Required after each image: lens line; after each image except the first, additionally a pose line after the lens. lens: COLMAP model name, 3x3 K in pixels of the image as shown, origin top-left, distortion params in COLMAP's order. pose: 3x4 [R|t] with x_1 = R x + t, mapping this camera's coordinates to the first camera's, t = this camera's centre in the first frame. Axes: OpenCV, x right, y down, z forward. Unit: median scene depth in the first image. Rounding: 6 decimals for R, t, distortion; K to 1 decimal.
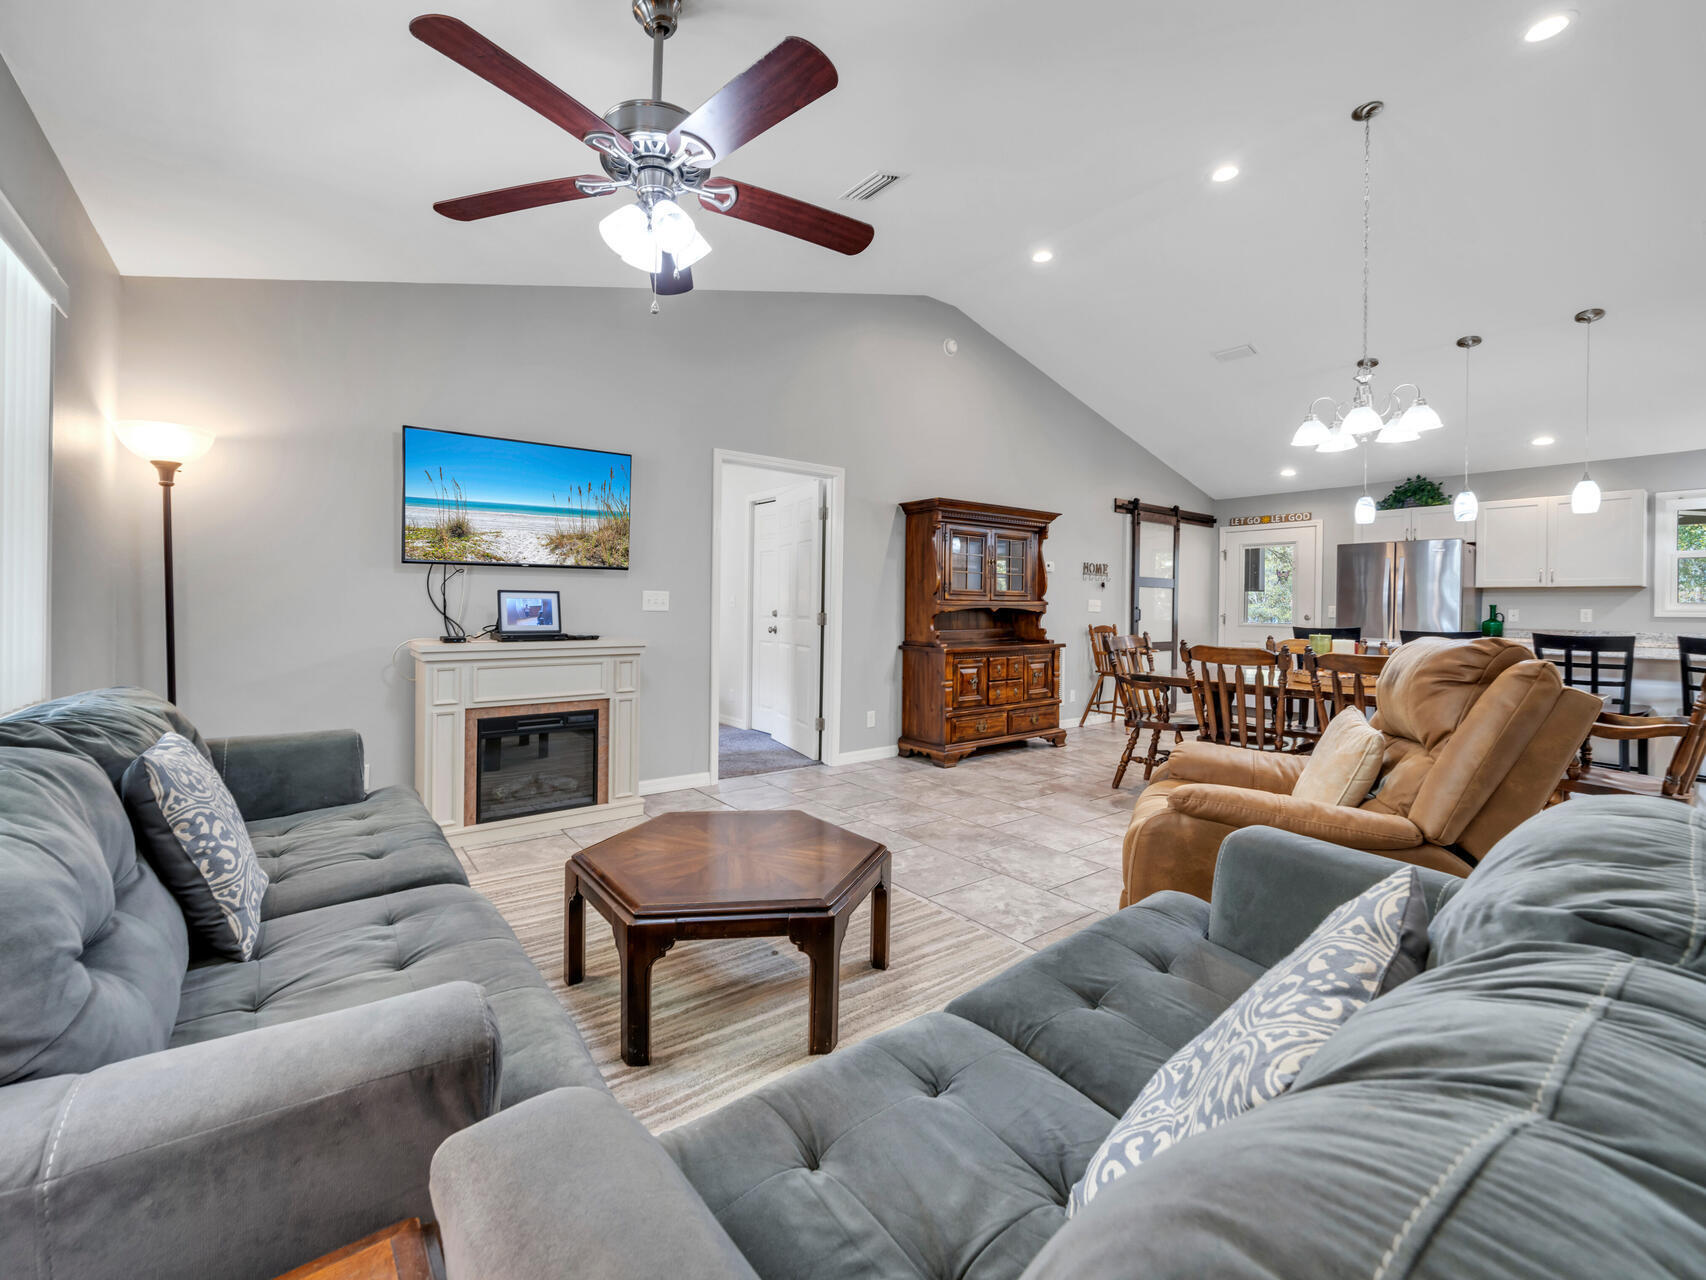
lens RADIAL K [[711.2, 0, 821.4], [0, 711.2, 611.3], [0, 0, 1]] dist [-0.001624, -0.000307]
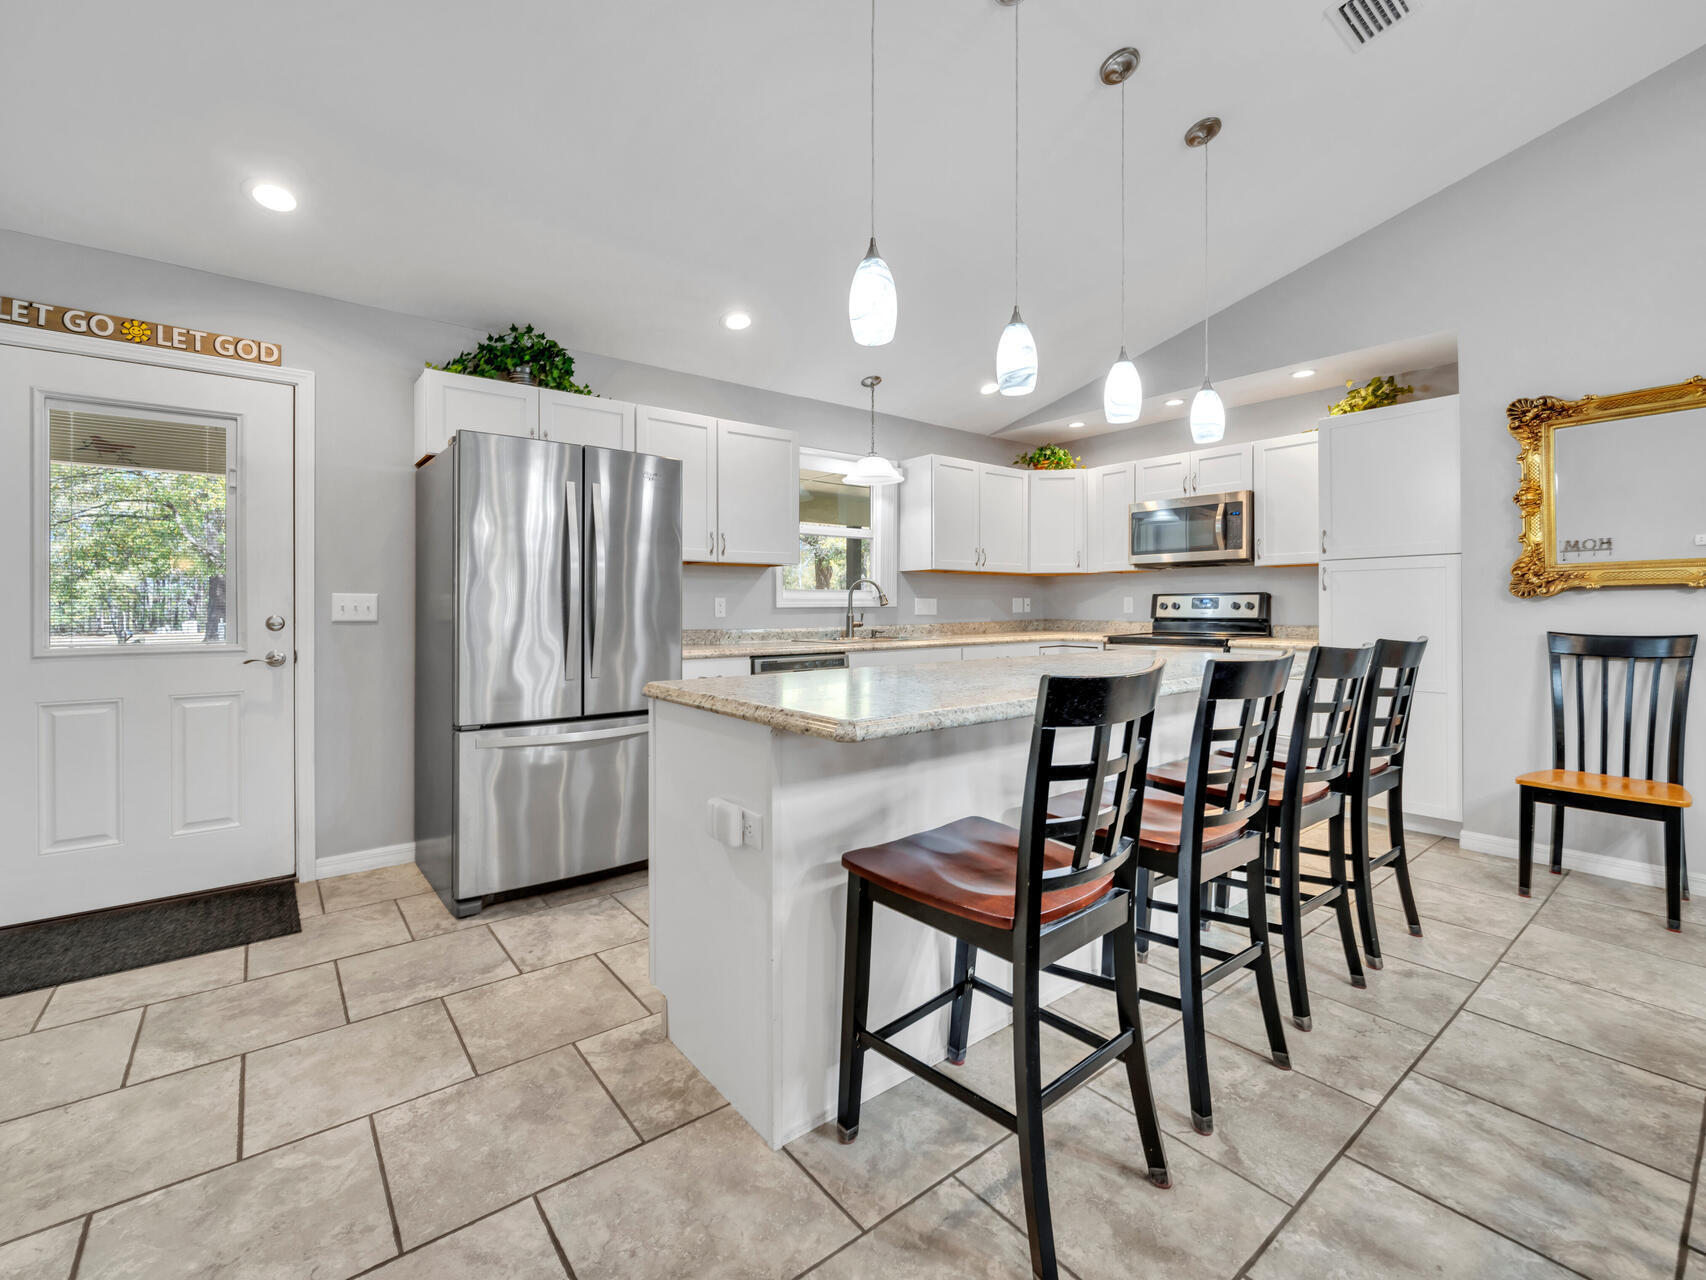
lens RADIAL K [[740.2, 0, 815.1], [0, 740.2, 610.0], [0, 0, 1]] dist [-0.003116, -0.000818]
pose [[-0.008148, -0.018416, 0.999797, 0.359599], [0.011893, 0.999758, 0.018512, -0.003355], [-0.999896, 0.012042, -0.007927, 0.888800]]
